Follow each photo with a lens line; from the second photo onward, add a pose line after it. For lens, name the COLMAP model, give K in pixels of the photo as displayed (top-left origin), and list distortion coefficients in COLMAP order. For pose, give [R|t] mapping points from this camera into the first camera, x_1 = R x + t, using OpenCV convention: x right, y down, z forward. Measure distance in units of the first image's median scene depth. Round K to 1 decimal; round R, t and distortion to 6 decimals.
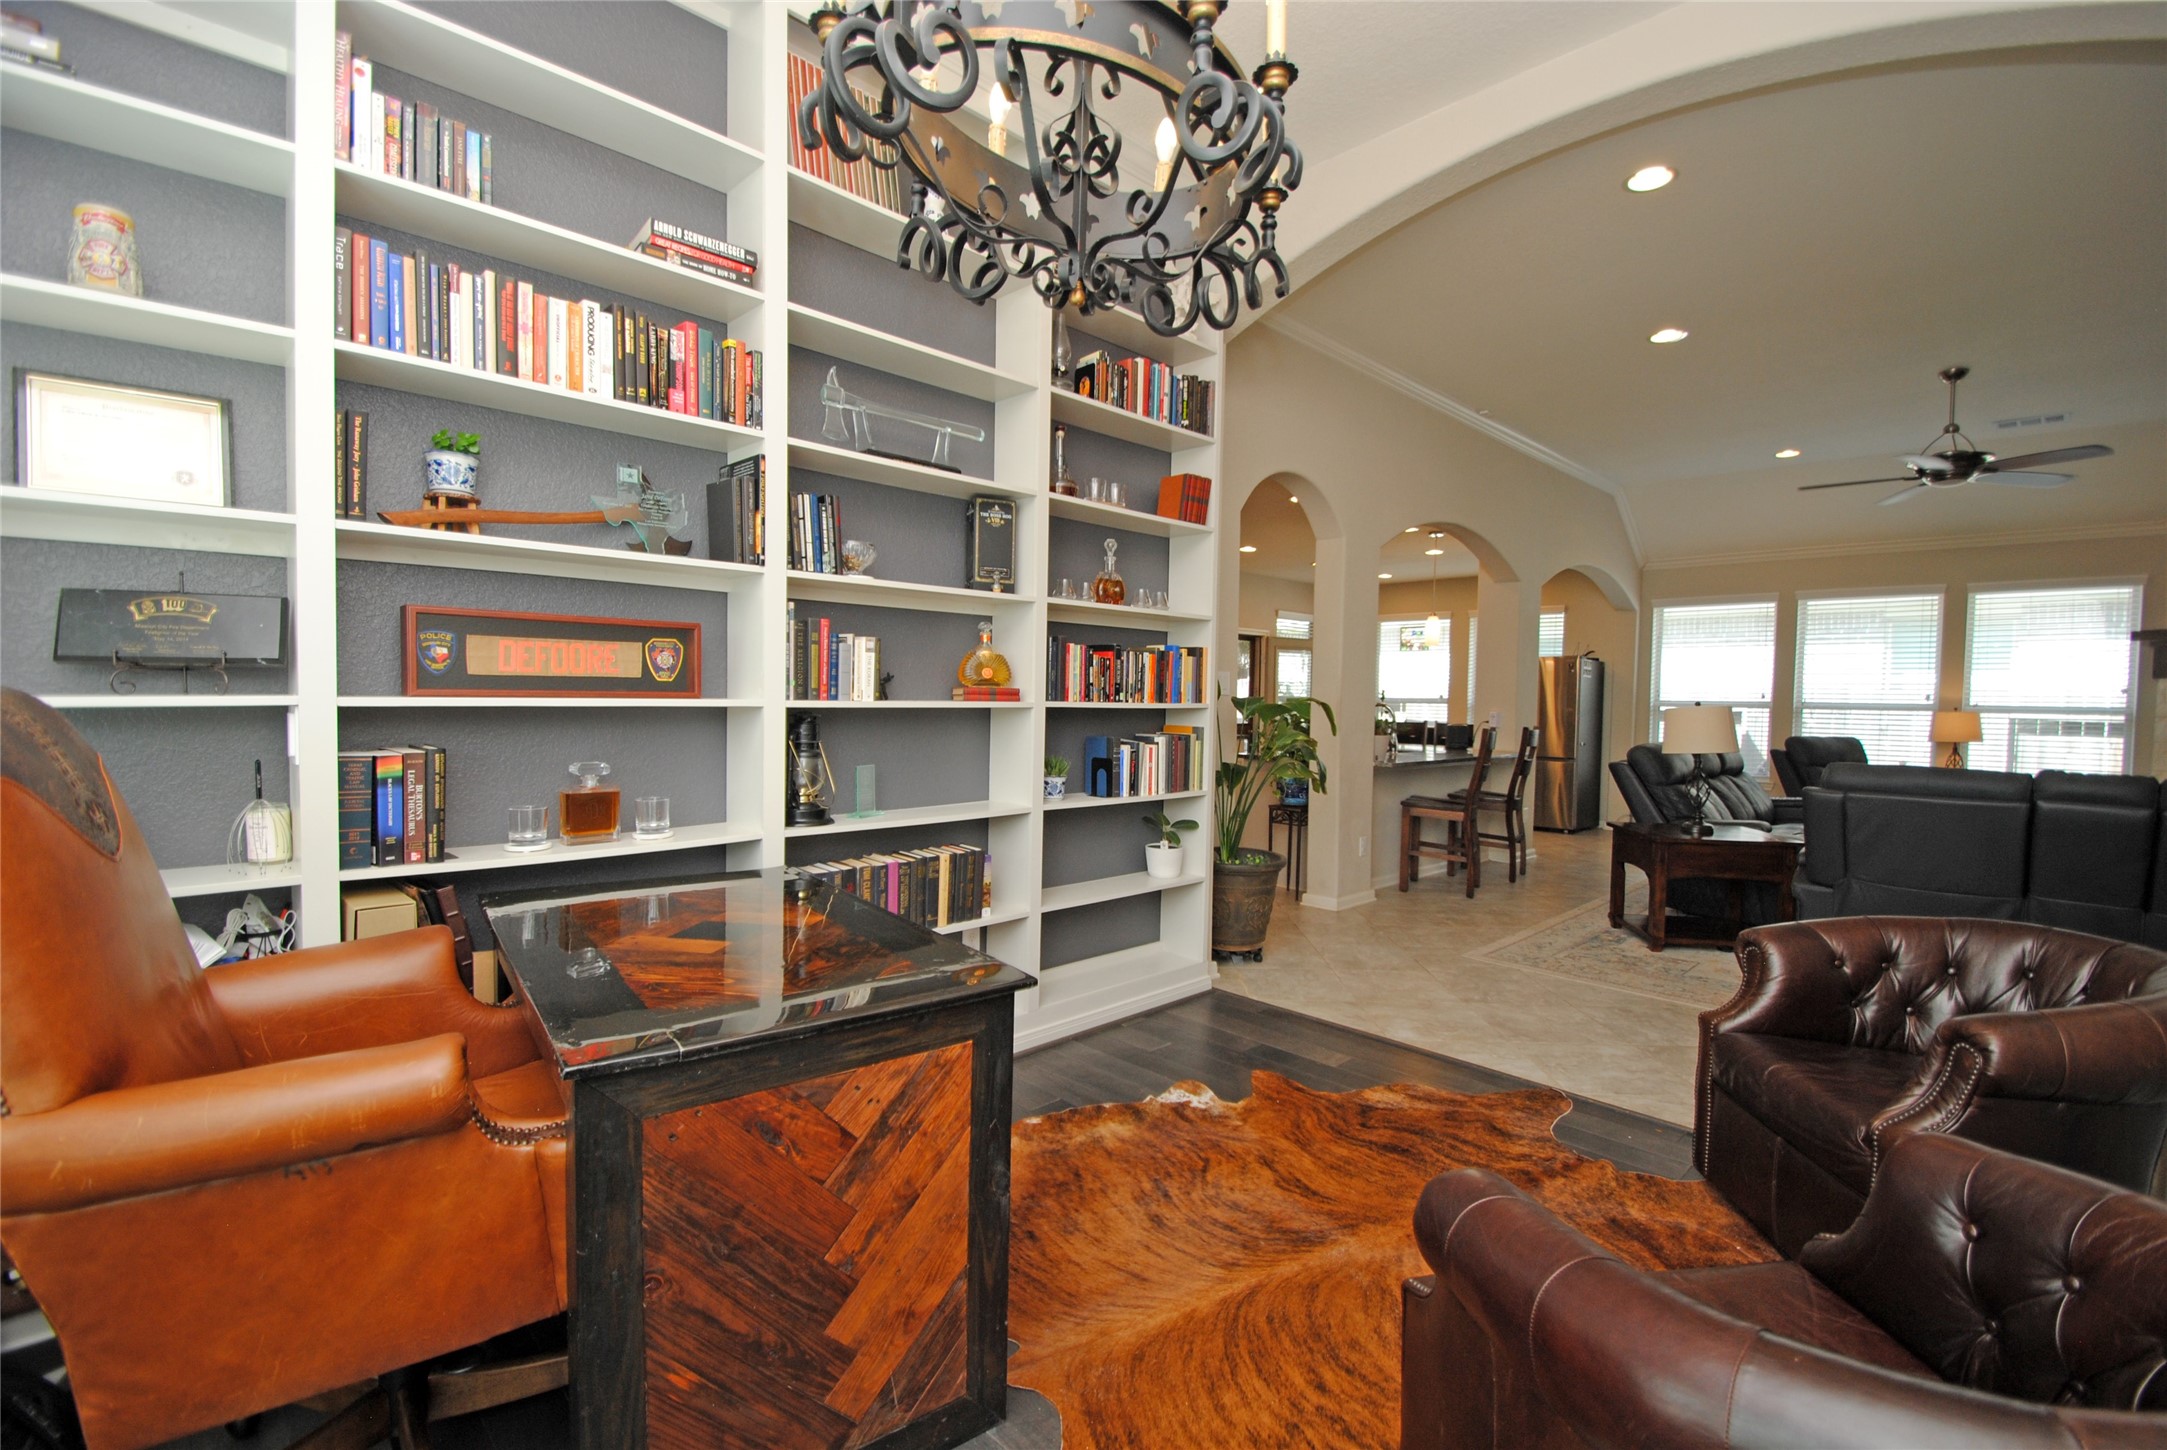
lens RADIAL K [[954.7, 0, 1091.3], [0, 954.7, 740.4], [0, 0, 1]] dist [-0.004343, -0.001517]
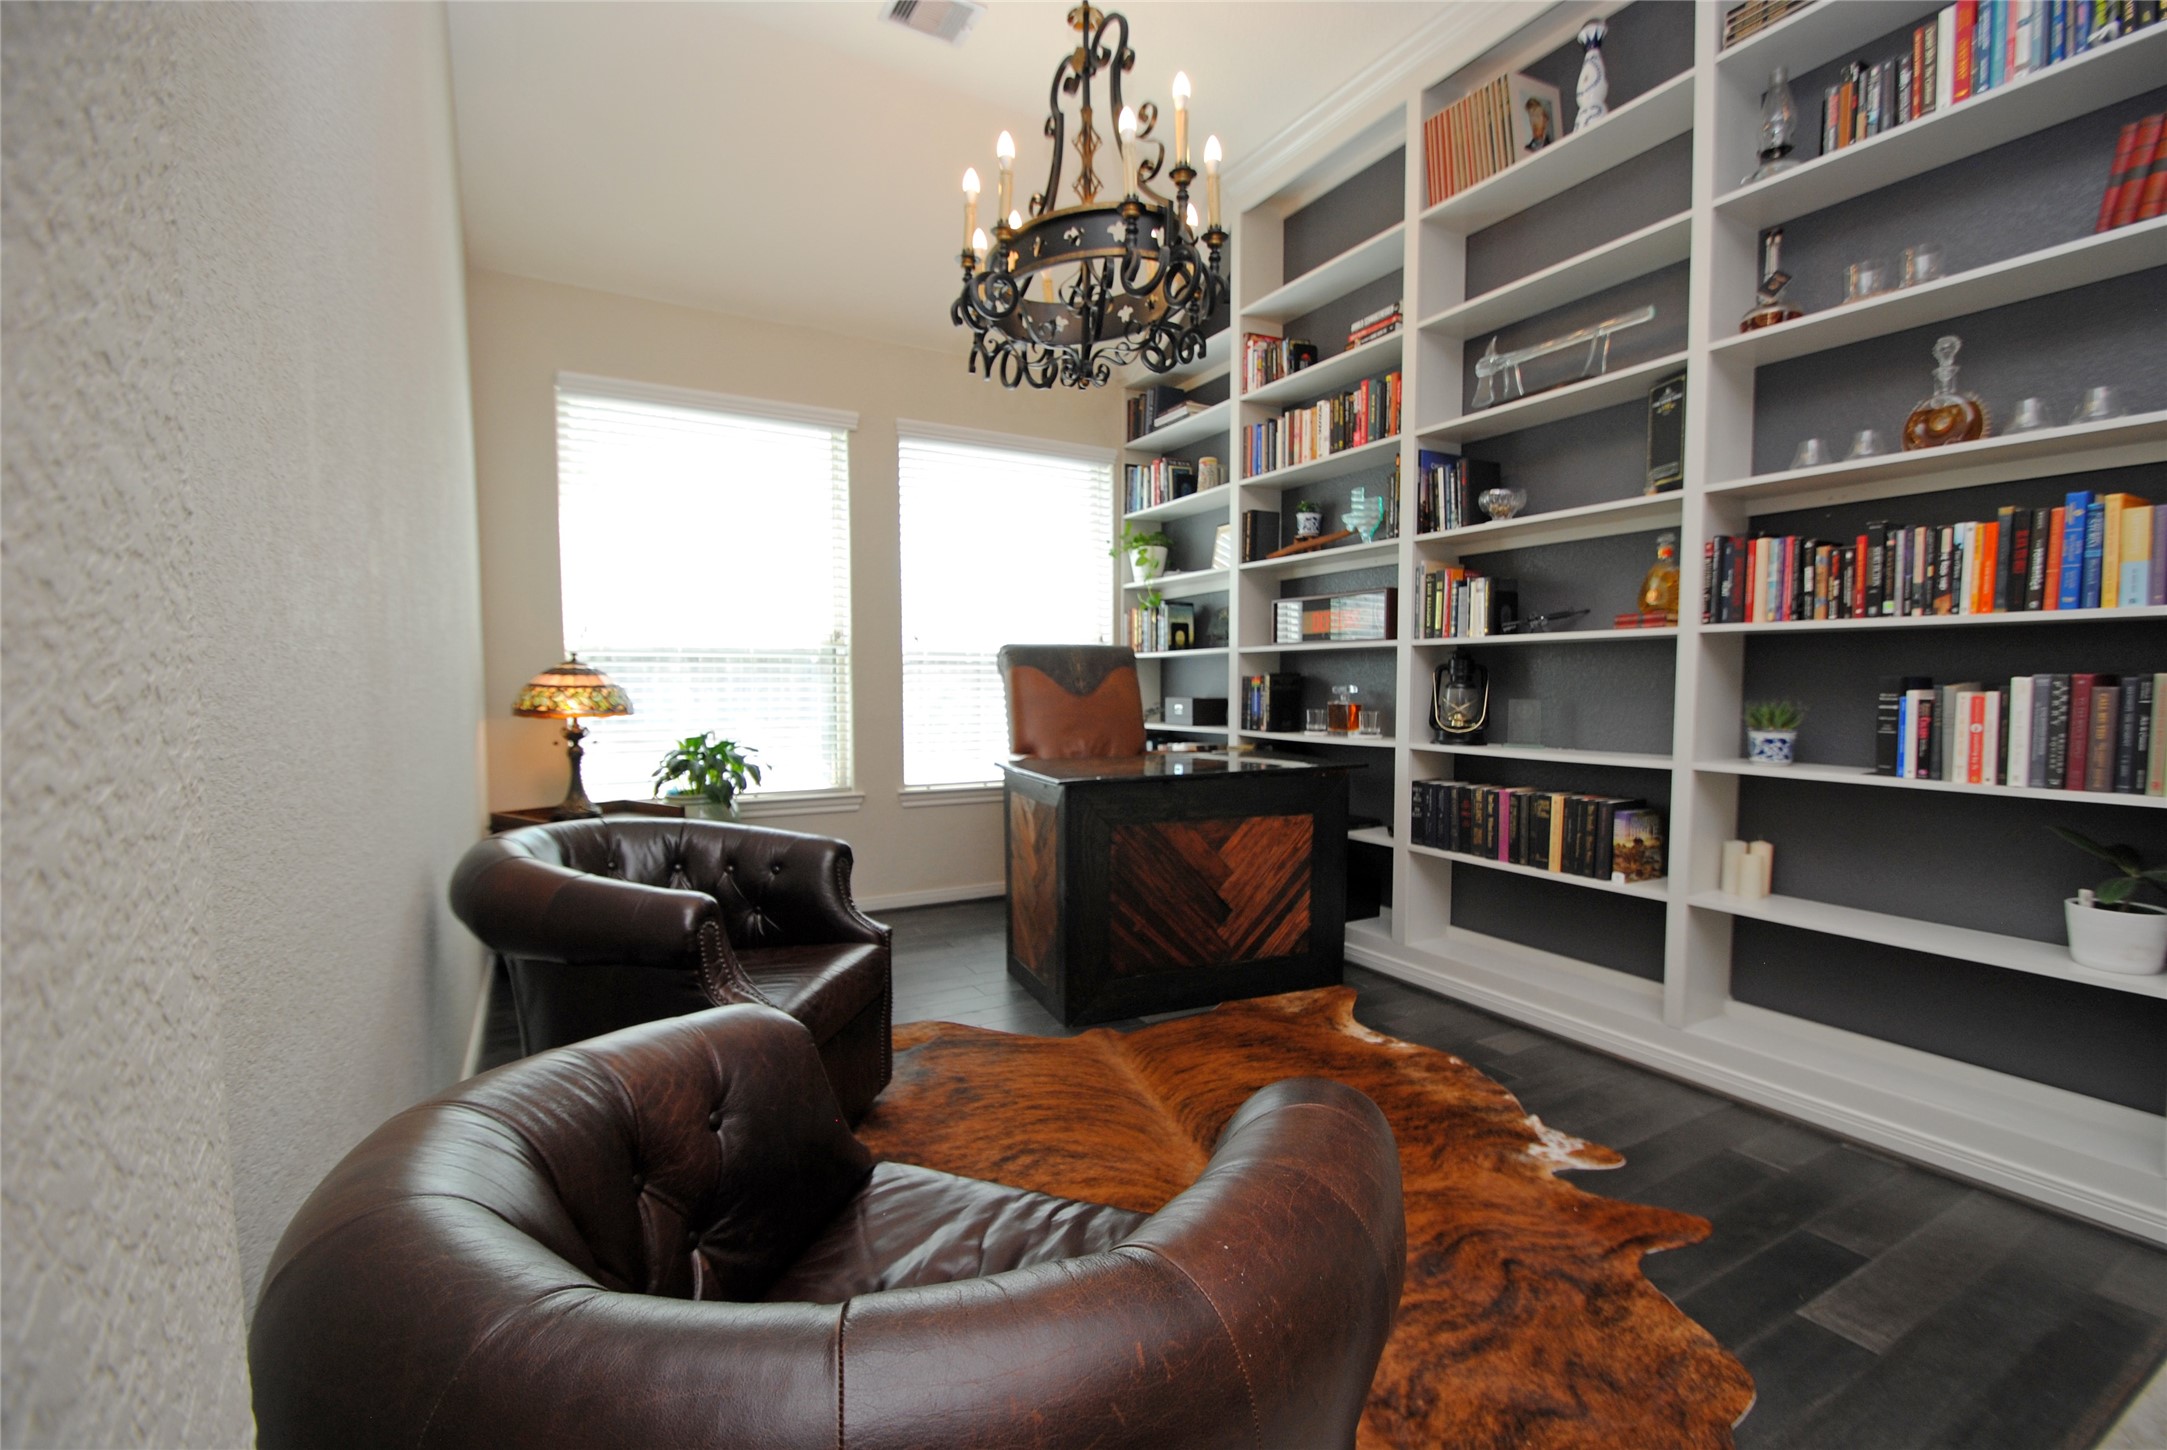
lens RADIAL K [[954.7, 0, 1082.4], [0, 954.7, 732.3], [0, 0, 1]] dist [-0.004343, -0.001517]
pose [[-0.270829, 0.035902, -0.961958, 0.957202], [-0.050744, 0.997382, 0.051511, 0.035226], [0.961289, 0.062764, -0.268298, 0.872706]]
